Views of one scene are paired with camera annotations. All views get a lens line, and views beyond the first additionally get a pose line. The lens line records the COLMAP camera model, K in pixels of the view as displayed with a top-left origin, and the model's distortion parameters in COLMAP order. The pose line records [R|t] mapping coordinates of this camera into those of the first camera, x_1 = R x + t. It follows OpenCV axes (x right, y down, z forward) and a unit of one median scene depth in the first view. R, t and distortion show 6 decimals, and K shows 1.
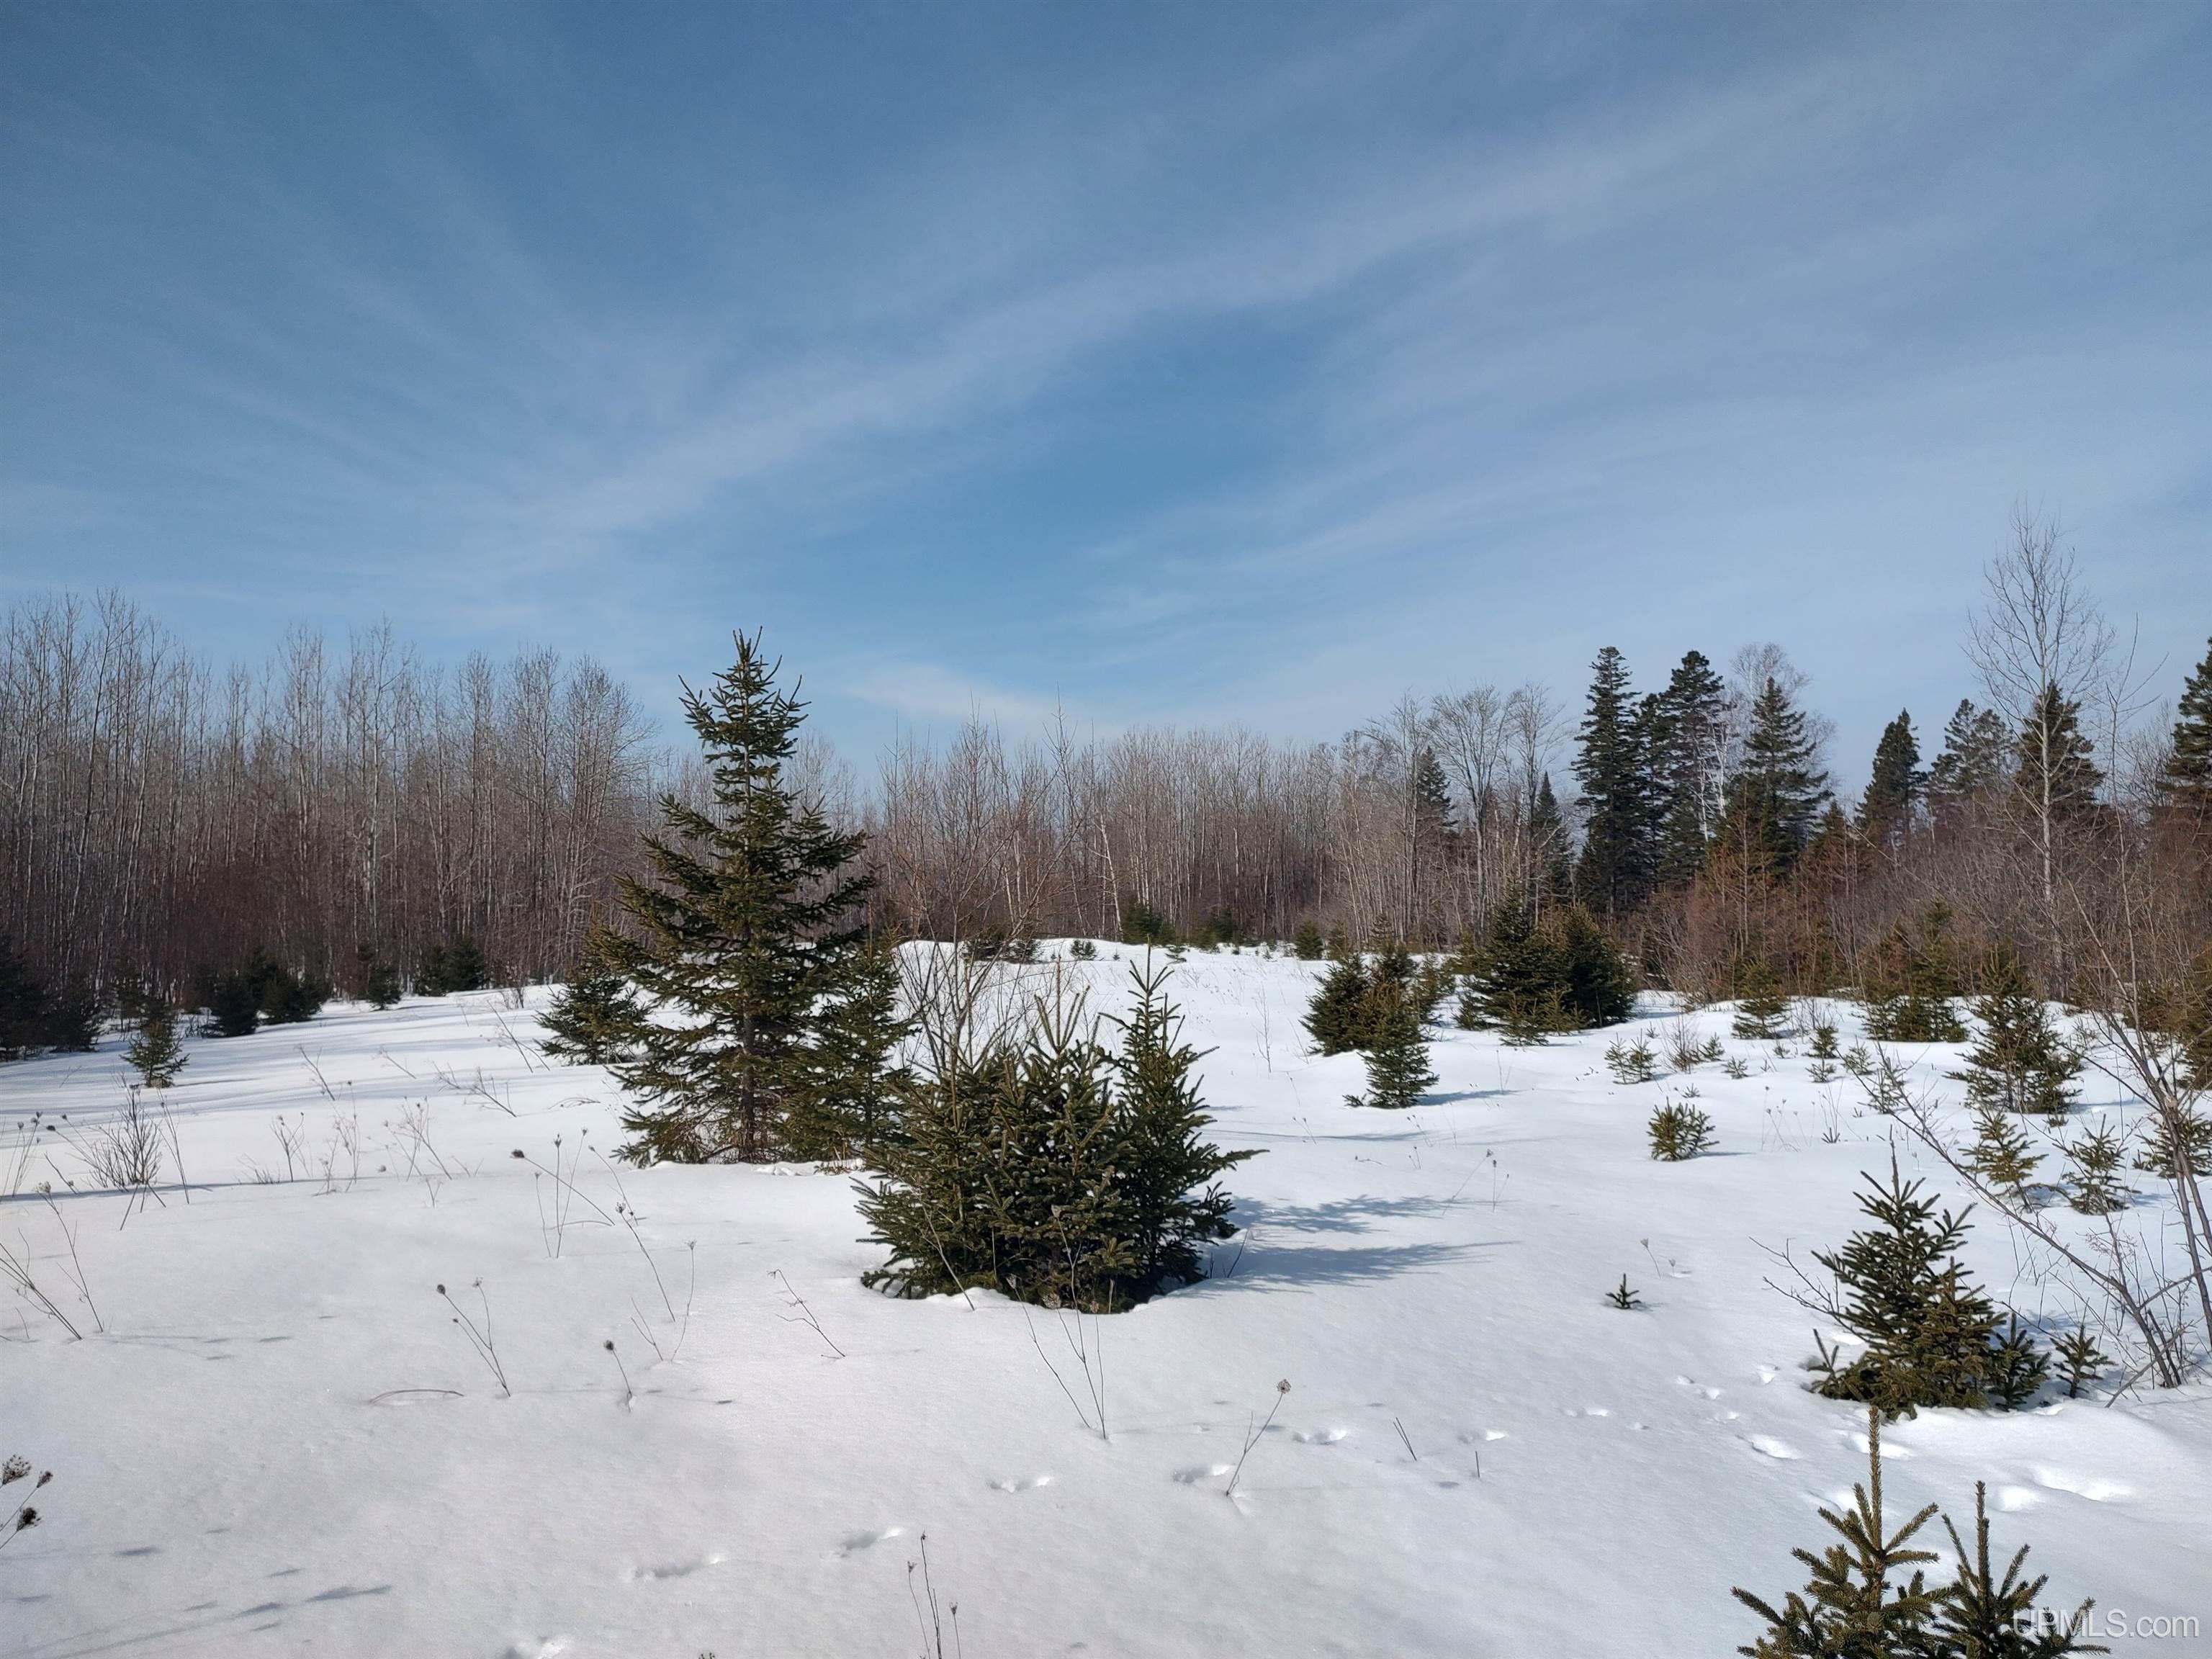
lens RADIAL K [[1567.7, 0, 1118.3], [0, 1567.7, 834.9], [0, 0, 1]] dist [0.033248, -0.039608]
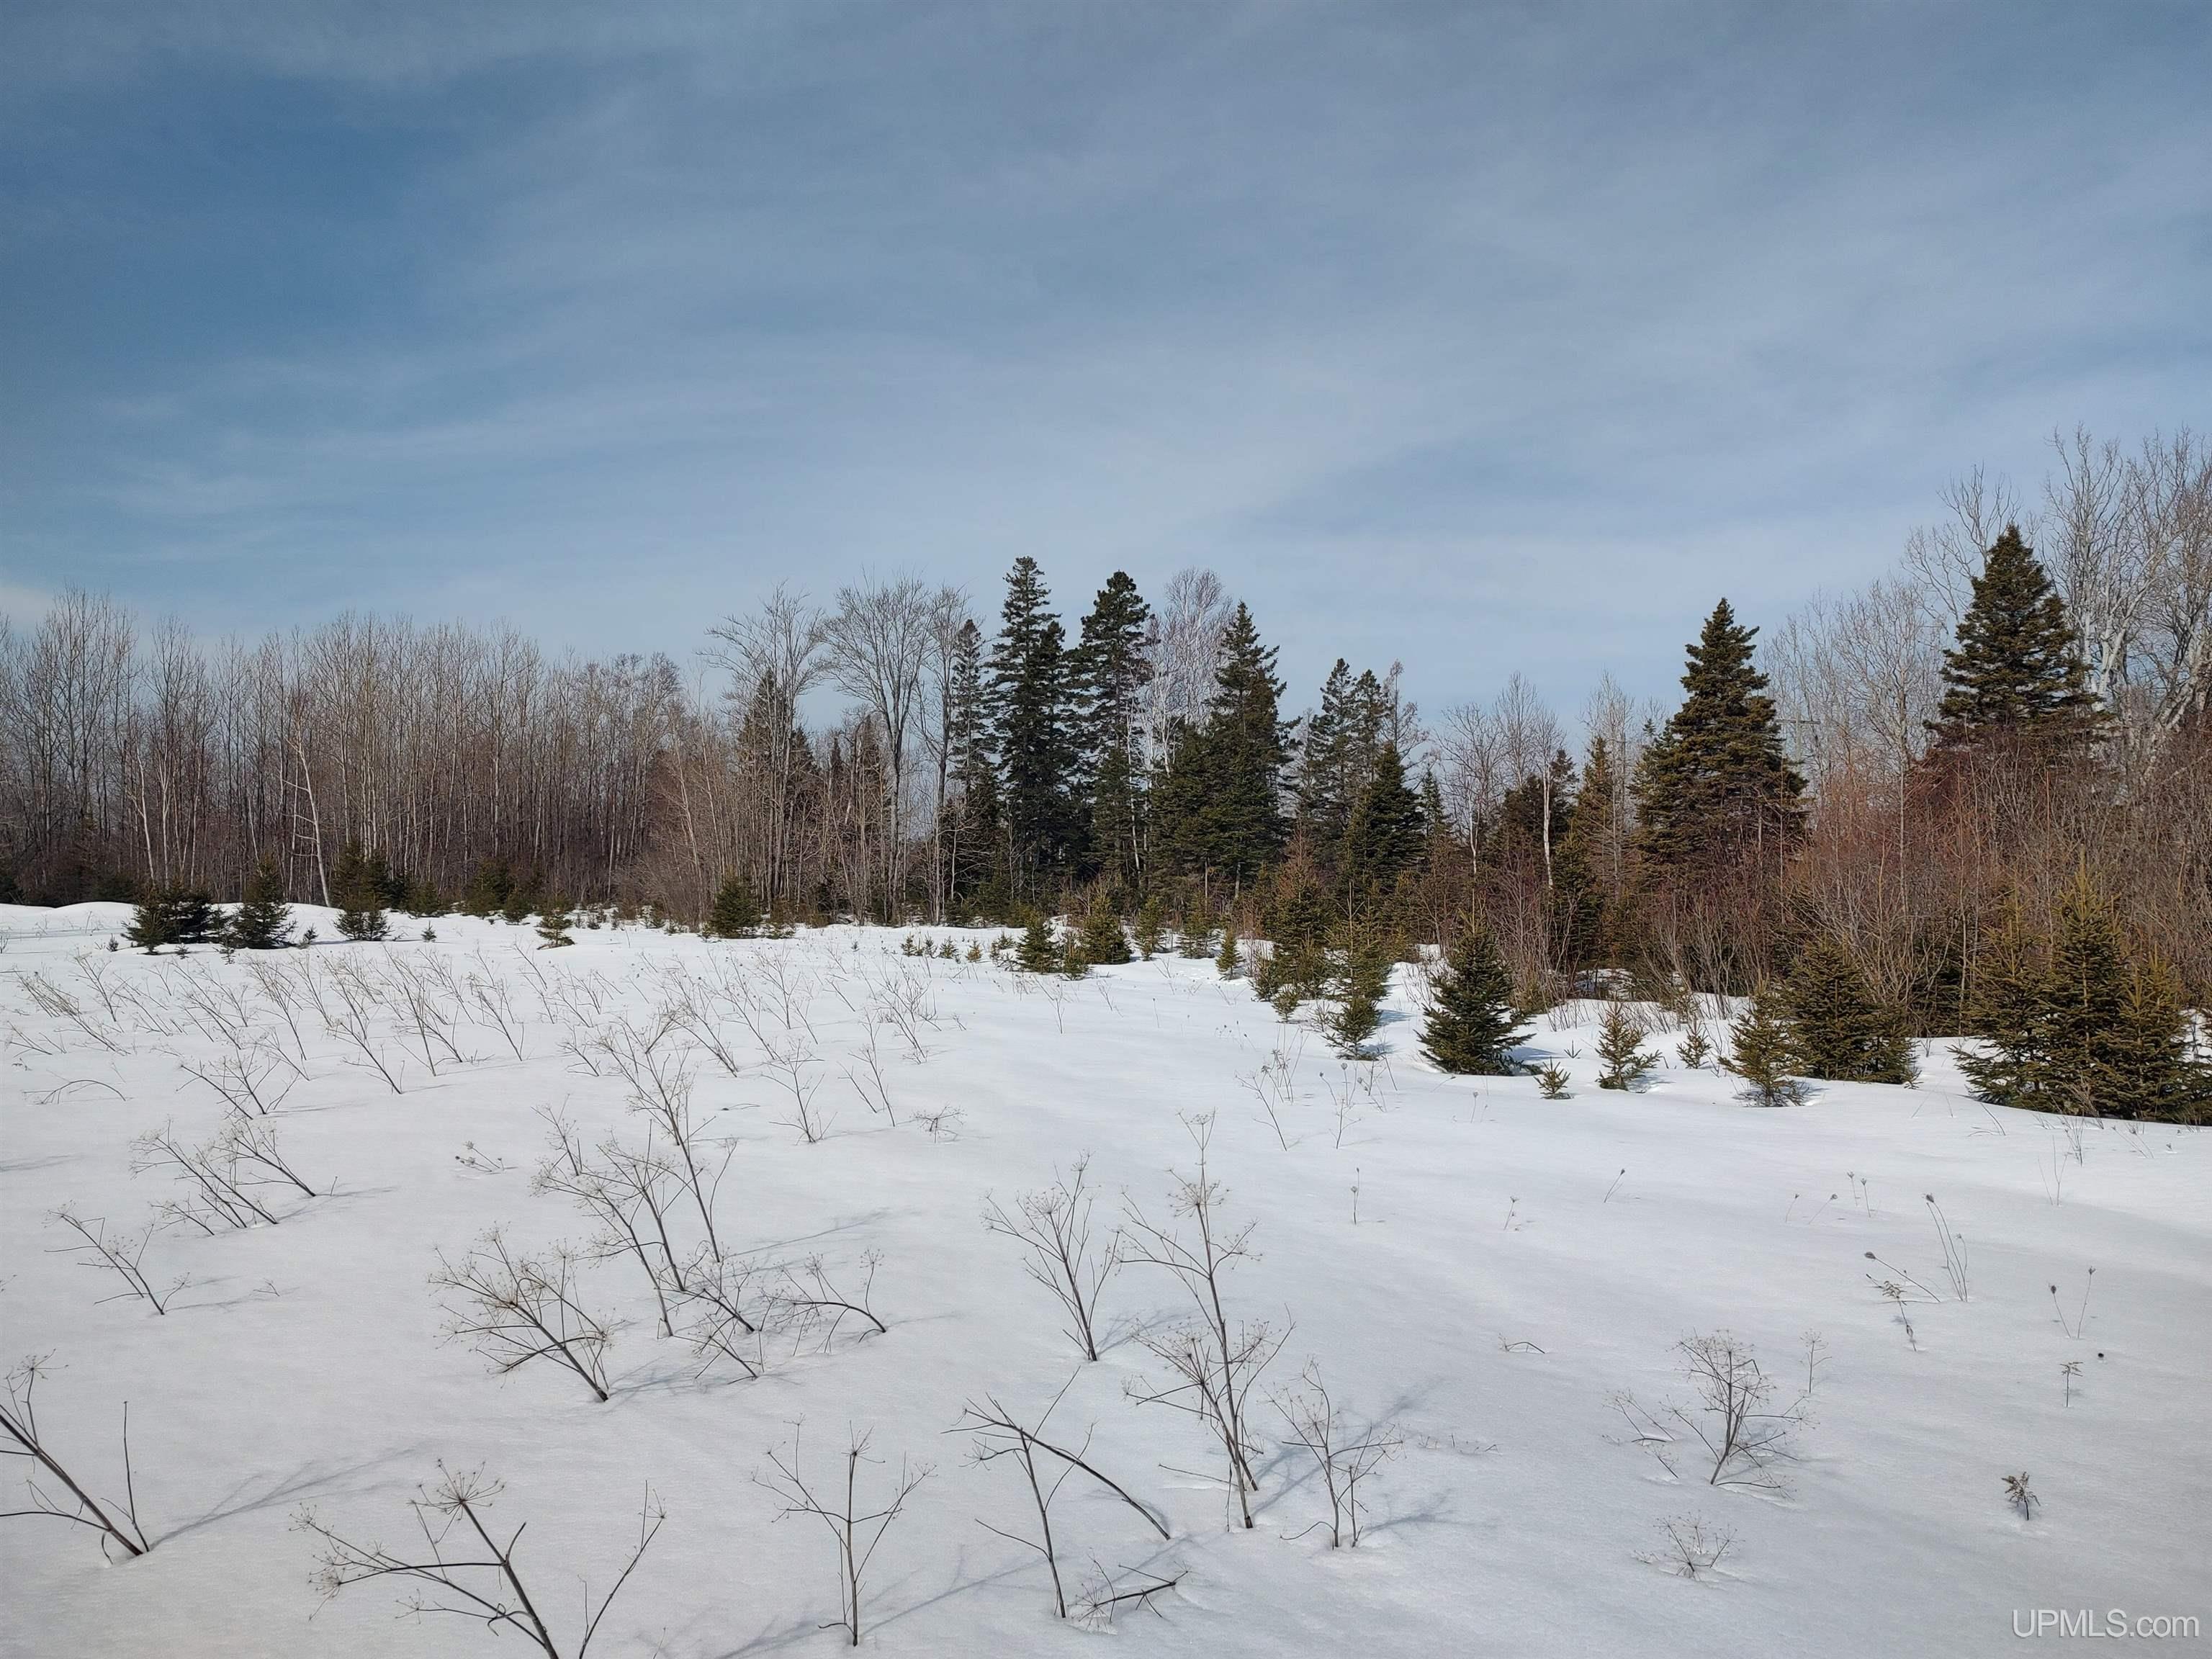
lens RADIAL K [[1567.7, 0, 1120.3], [0, 1567.7, 849.3], [0, 0, 1]] dist [0.033248, -0.039608]
pose [[0.870941, 0.024081, 0.490798, -0.084382], [-0.039636, 0.998987, 0.021320, 0.026793], [-0.489787, -0.038022, 0.871012, 0.428277]]
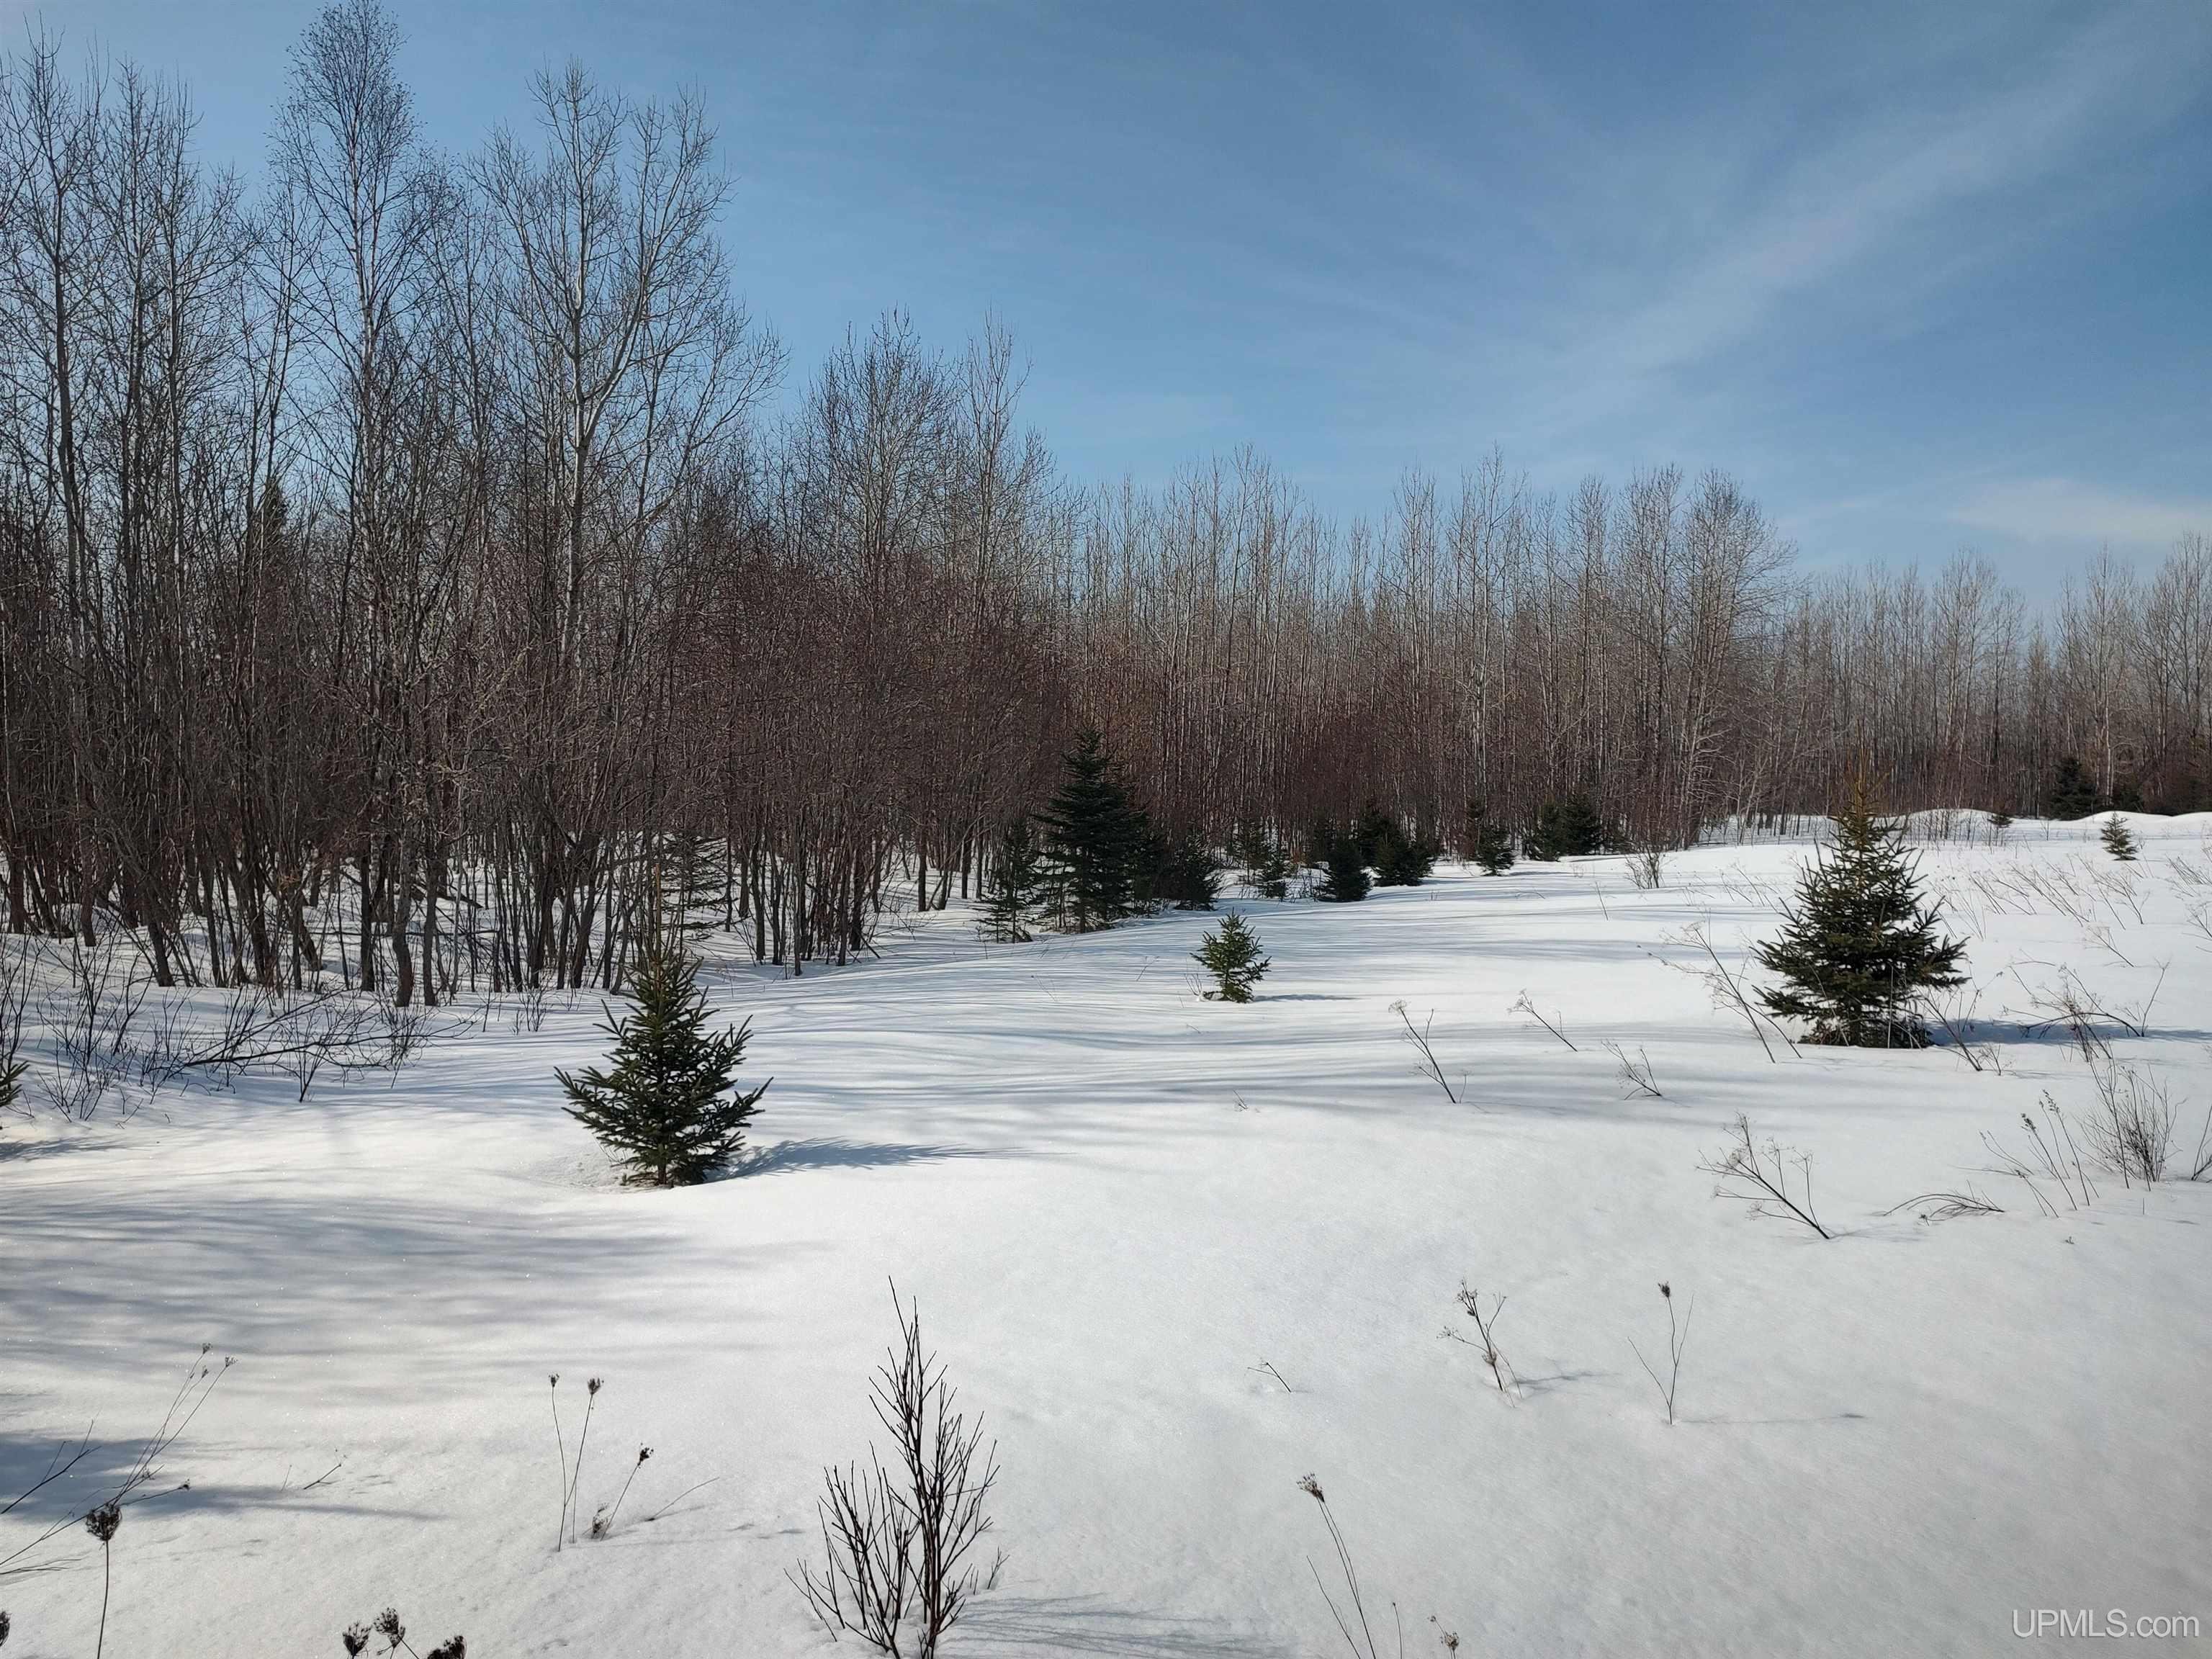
lens RADIAL K [[1567.7, 0, 1128.8], [0, 1567.7, 832.8], [0, 0, 1]] dist [0.033248, -0.039608]
pose [[0.790955, 0.041333, -0.610477, -0.072215], [0.014227, 0.996204, 0.085882, 0.006063], [0.611709, -0.076615, 0.787364, 0.142636]]
